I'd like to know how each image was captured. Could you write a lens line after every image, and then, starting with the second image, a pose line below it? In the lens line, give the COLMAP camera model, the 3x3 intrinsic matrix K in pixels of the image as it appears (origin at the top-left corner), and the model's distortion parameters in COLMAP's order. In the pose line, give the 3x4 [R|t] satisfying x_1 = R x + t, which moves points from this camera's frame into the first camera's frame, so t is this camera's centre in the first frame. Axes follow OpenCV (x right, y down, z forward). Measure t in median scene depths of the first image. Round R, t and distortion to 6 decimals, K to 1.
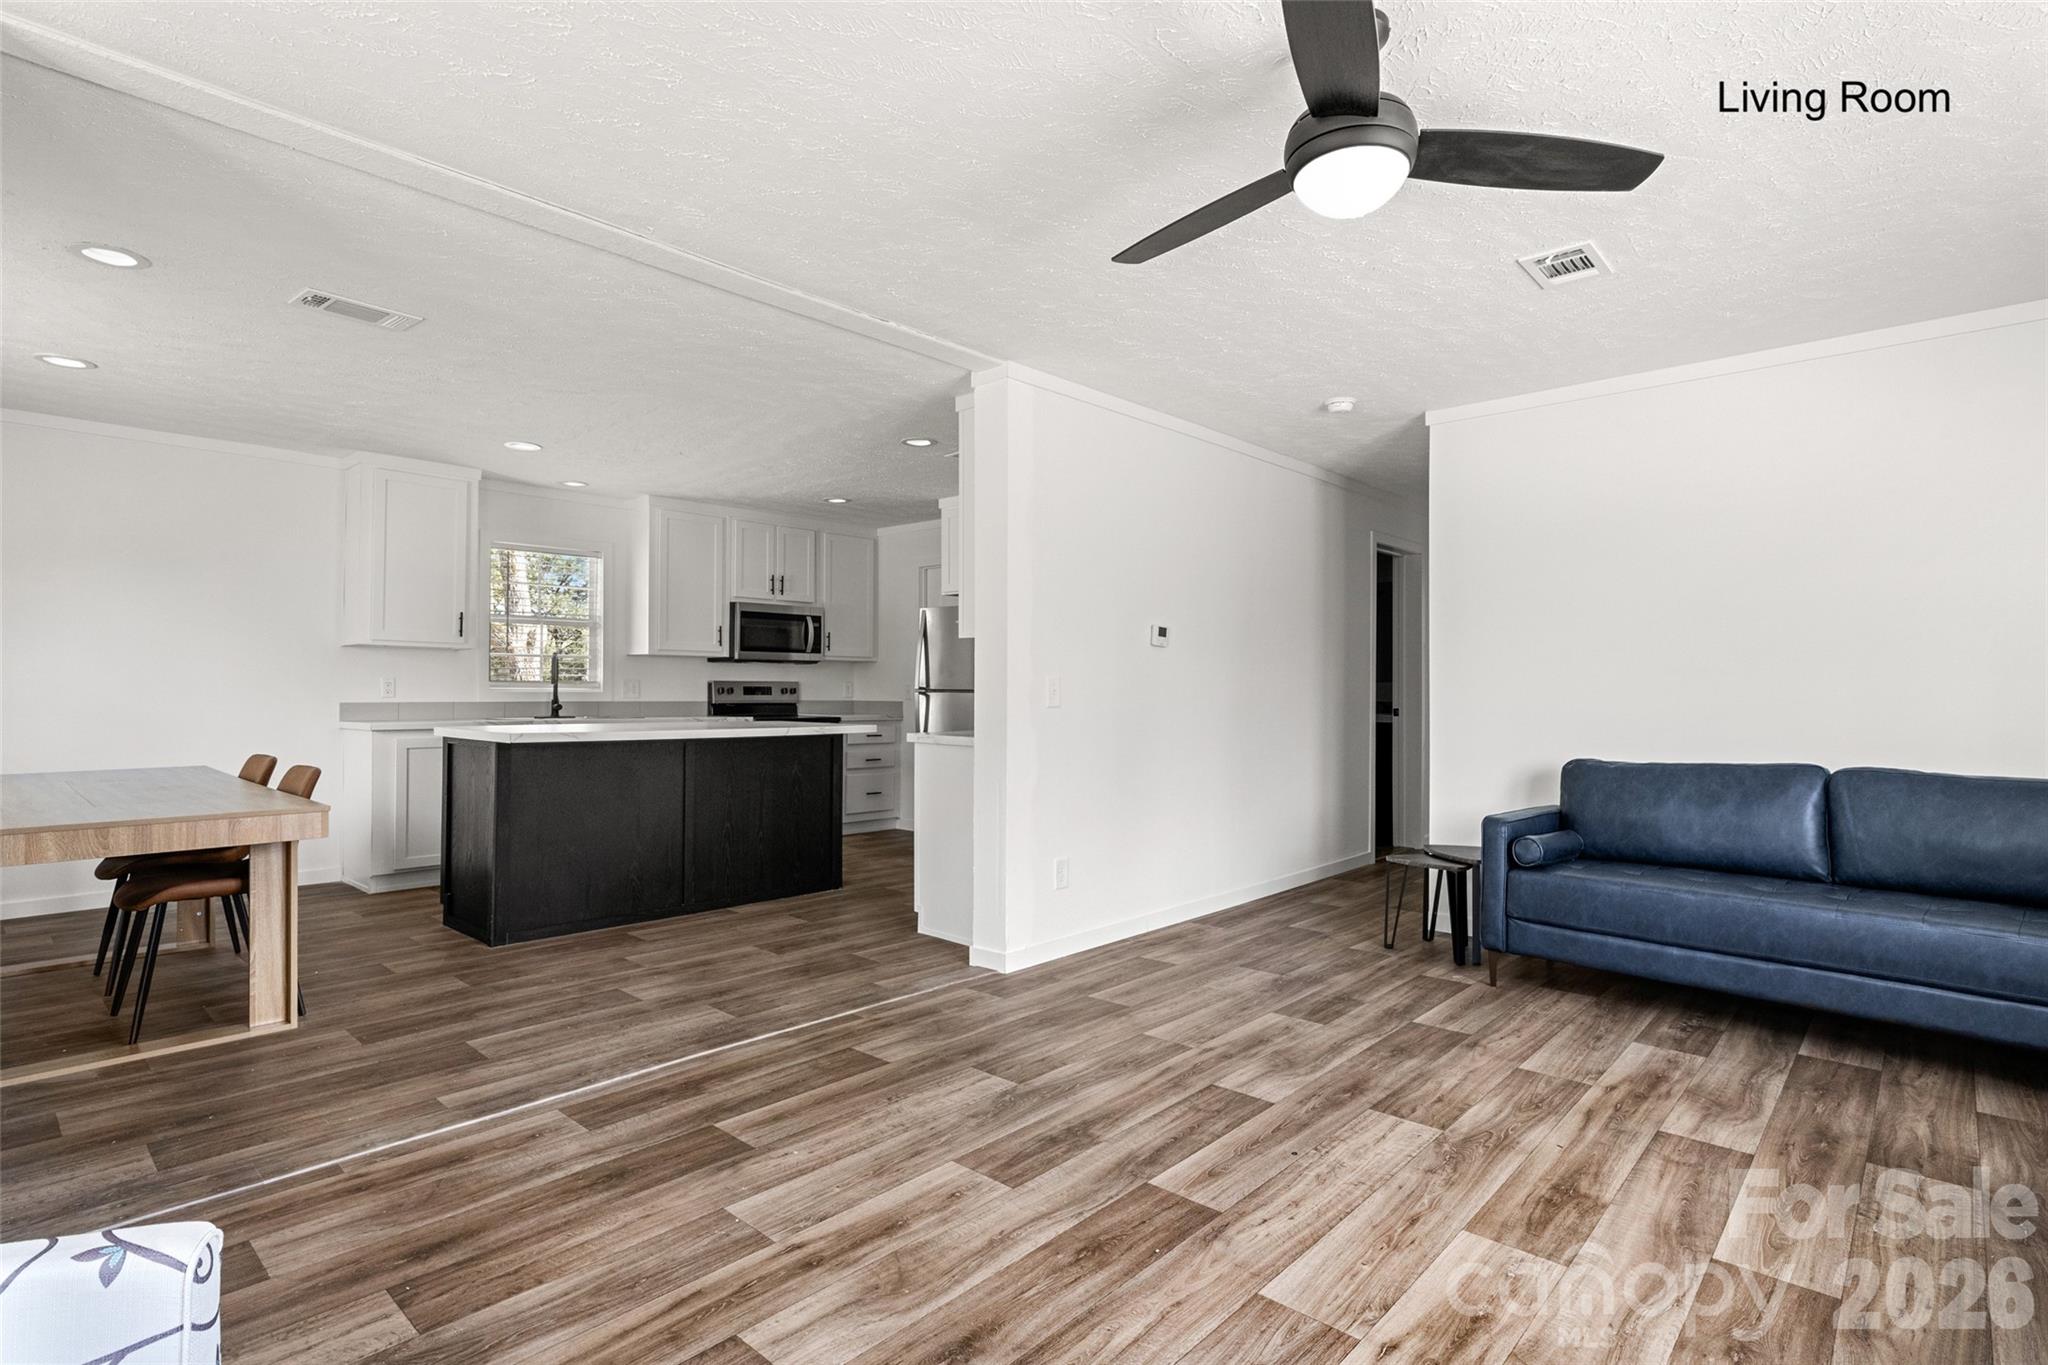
lens RADIAL K [[1019.1, 0, 1010.9], [0, 1019.1, 701.7], [0, 0, 1]] dist [-0.004669, 0.001396]
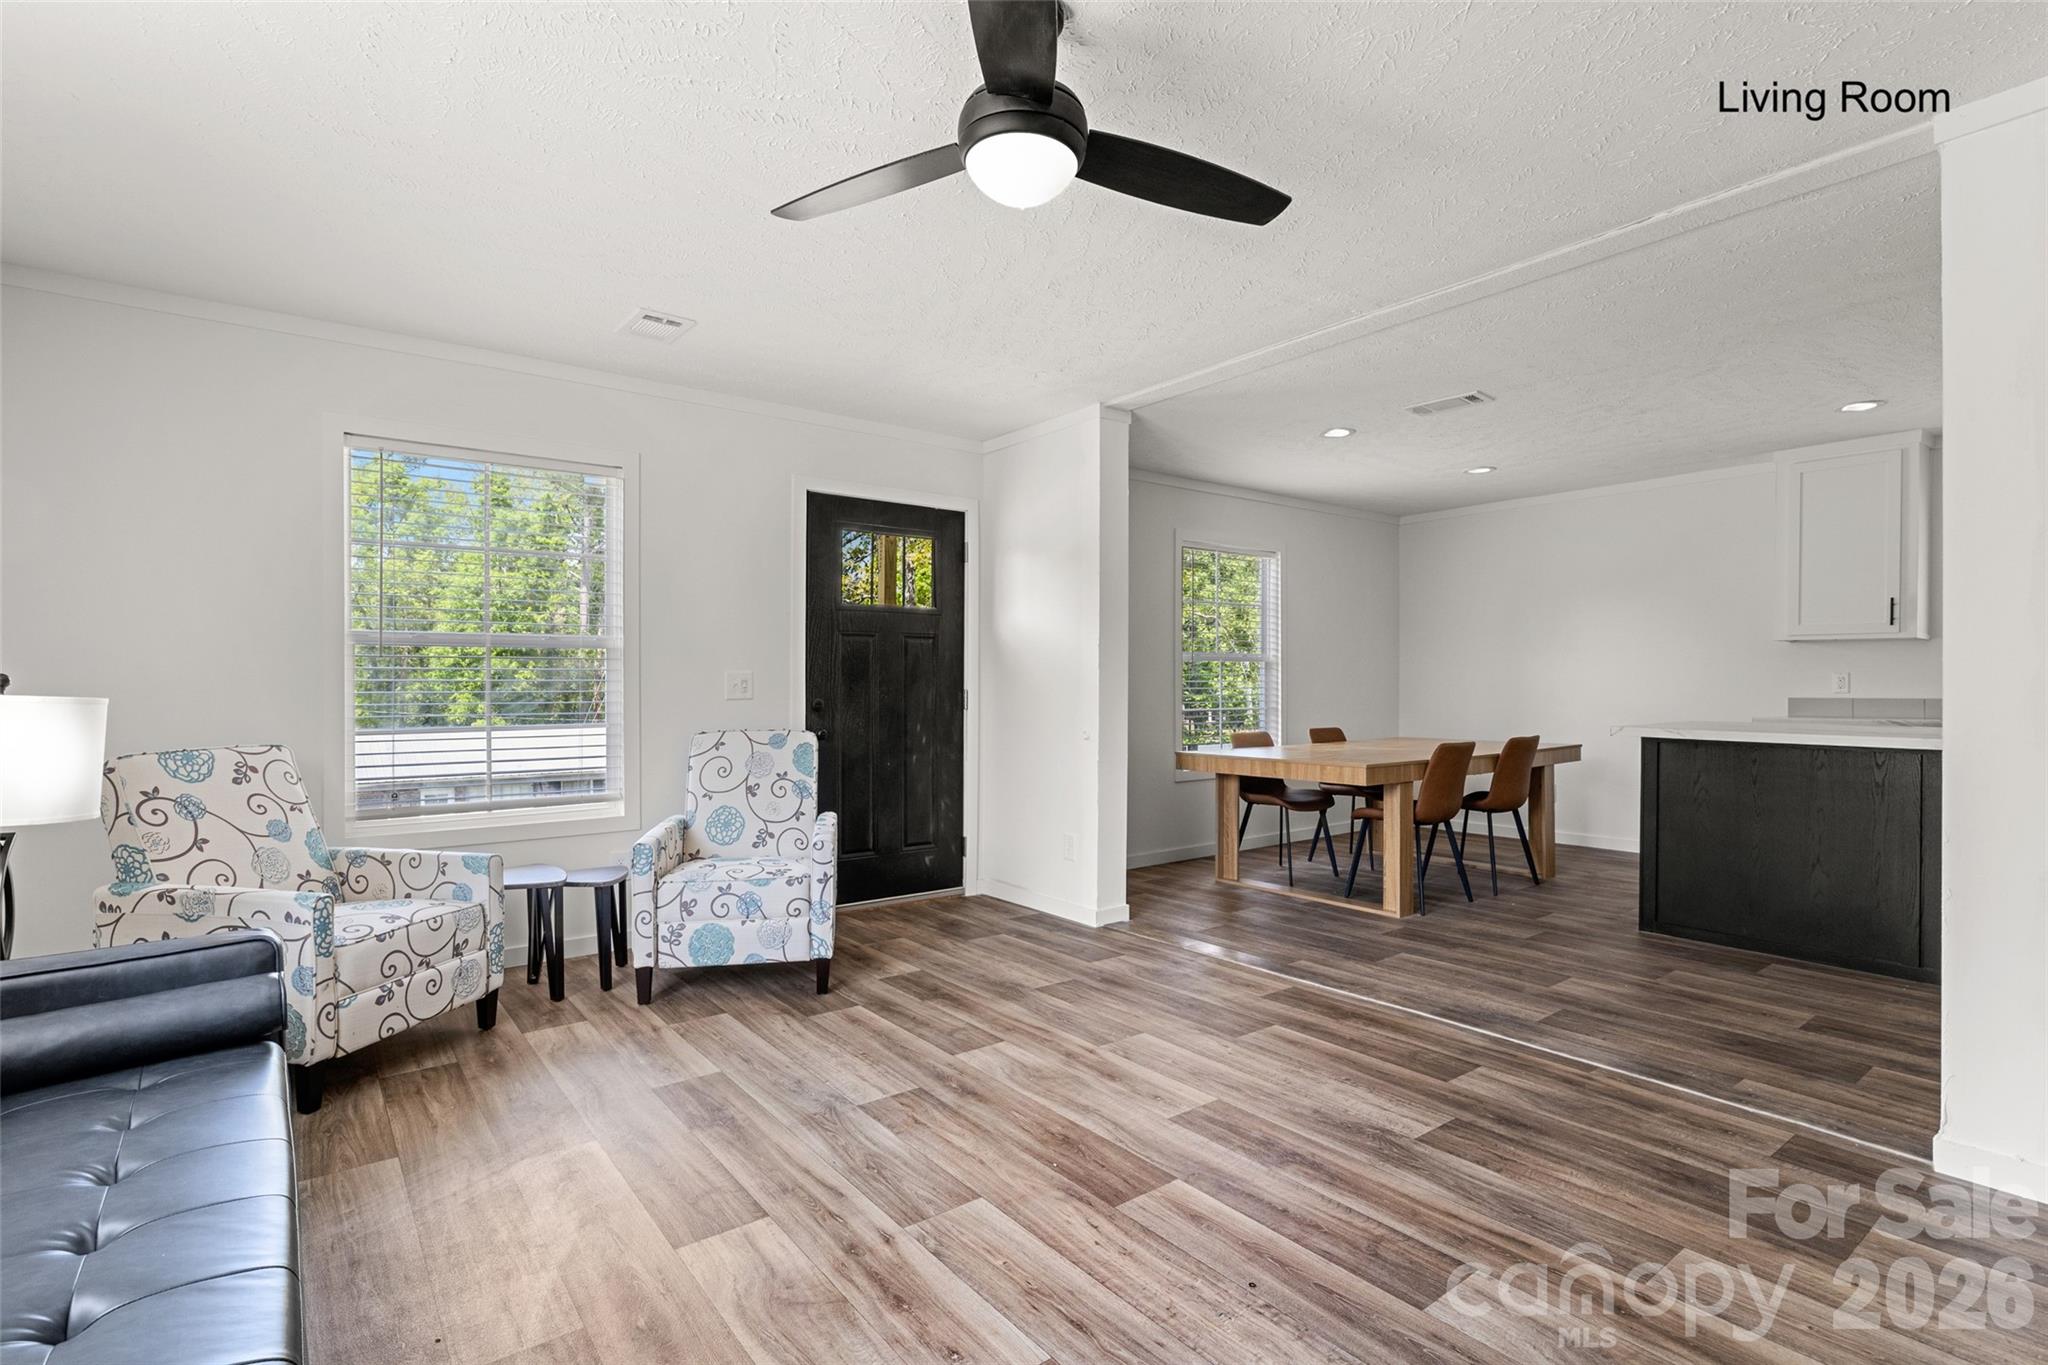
lens RADIAL K [[970.7, 0, 1010.8], [0, 970.7, 695.7], [0, 0, 1]] dist [-0.005609, -0.001112]
pose [[-0.179488, 0.007169, -0.983734, 0.925768], [-0.007776, 0.999932, 0.008706, -0.006525], [0.983729, 0.009212, -0.179420, 0.851502]]
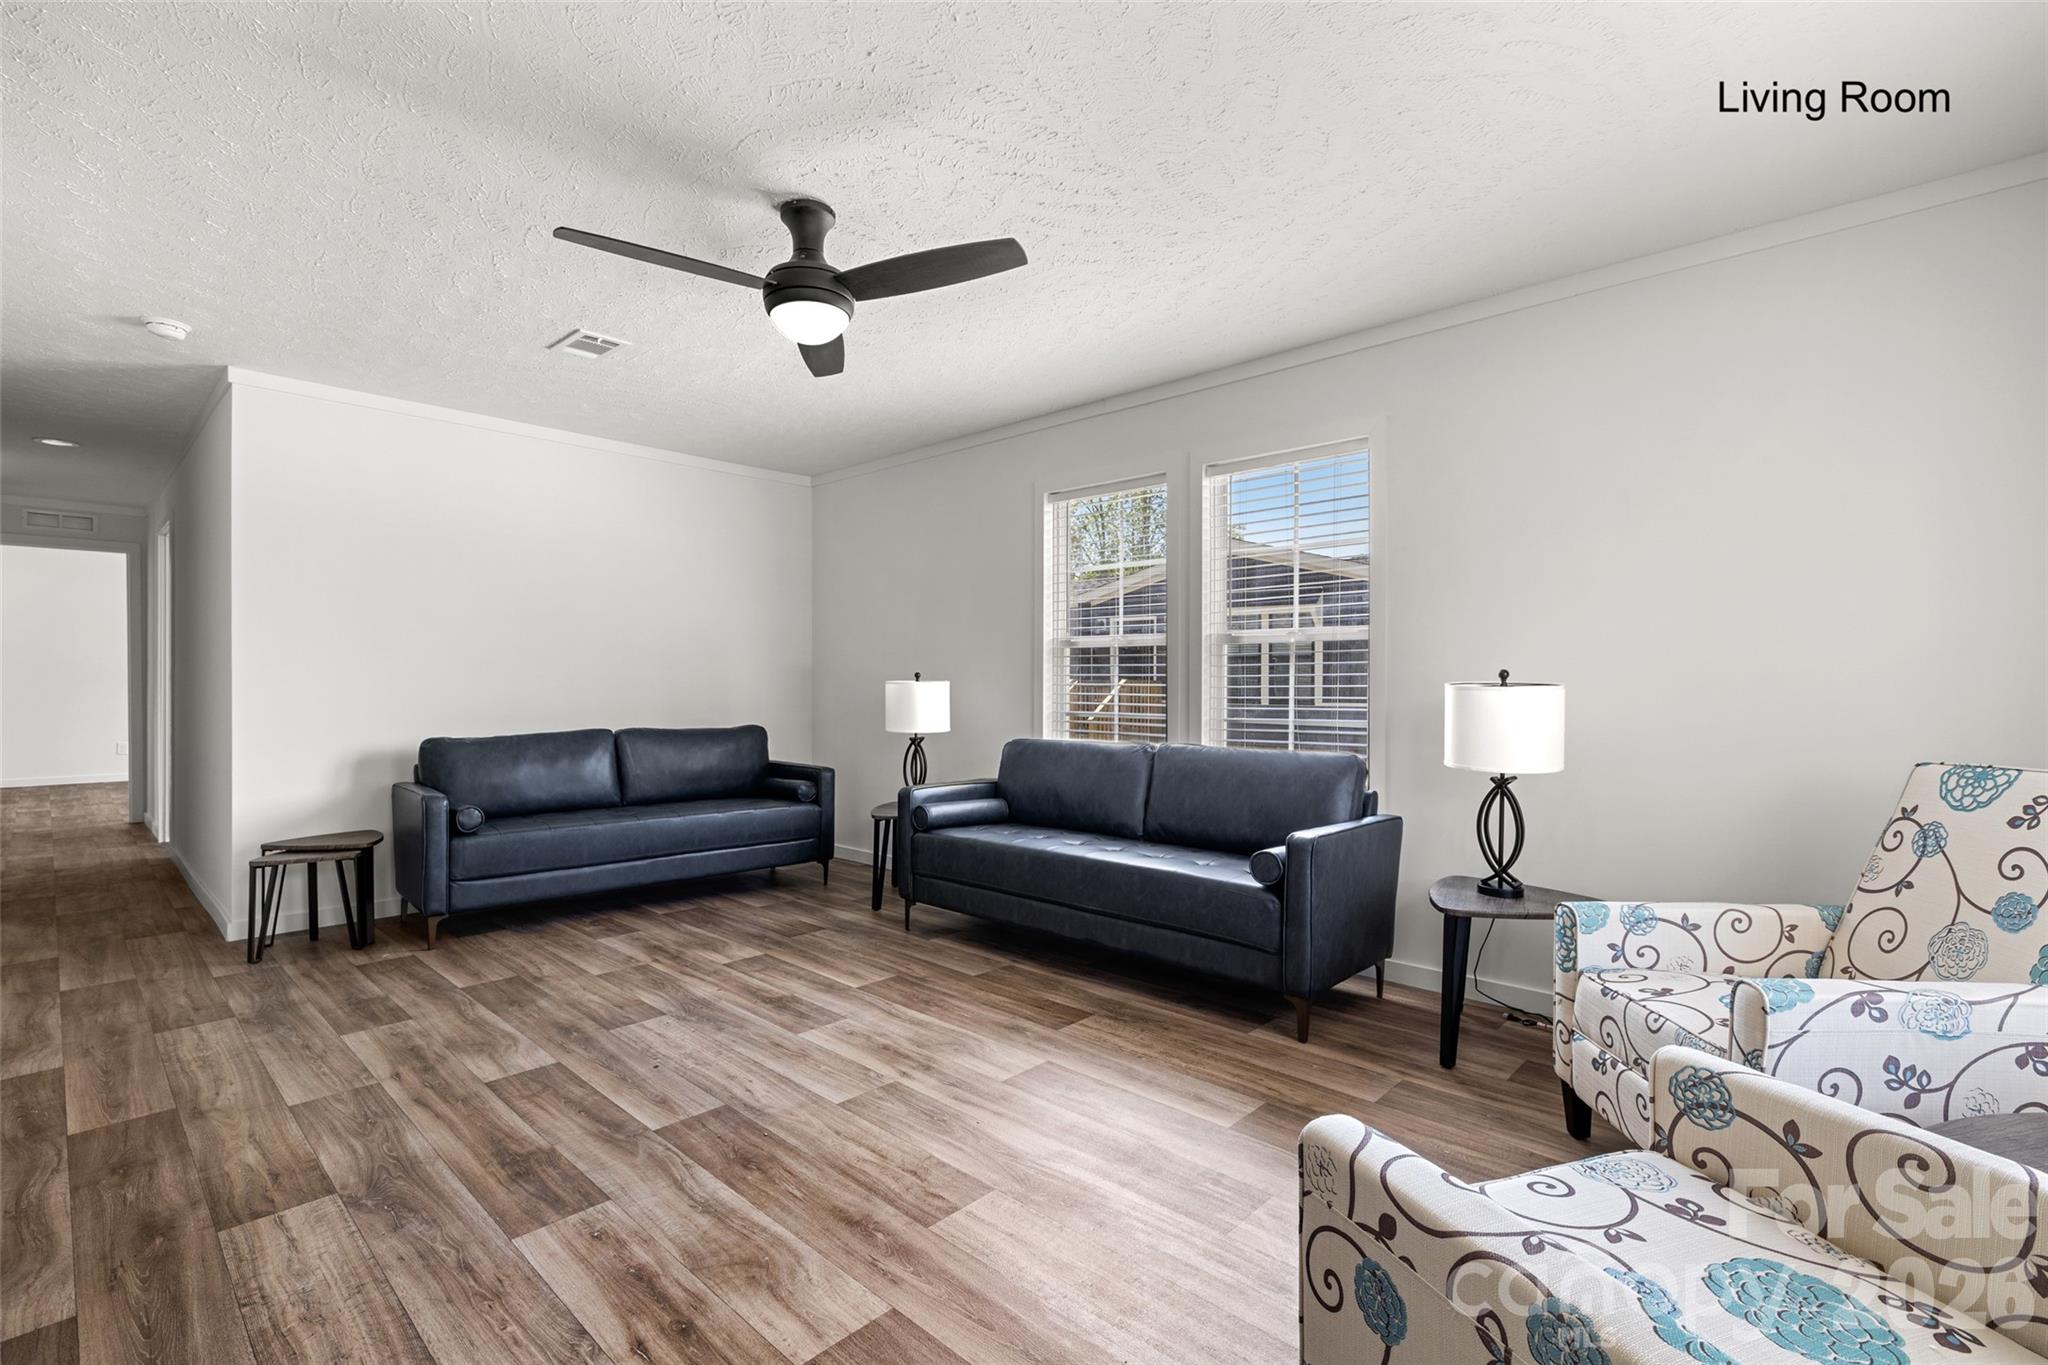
lens RADIAL K [[926.7, 0, 1027.2], [0, 926.7, 717.9], [0, 0, 1]] dist [-0.004110, 0.001585]
pose [[-0.005359, -0.040080, 0.999182, -0.708617], [0.008835, 0.999156, 0.040127, -0.002851], [-0.999947, 0.009043, -0.005000, 0.510469]]
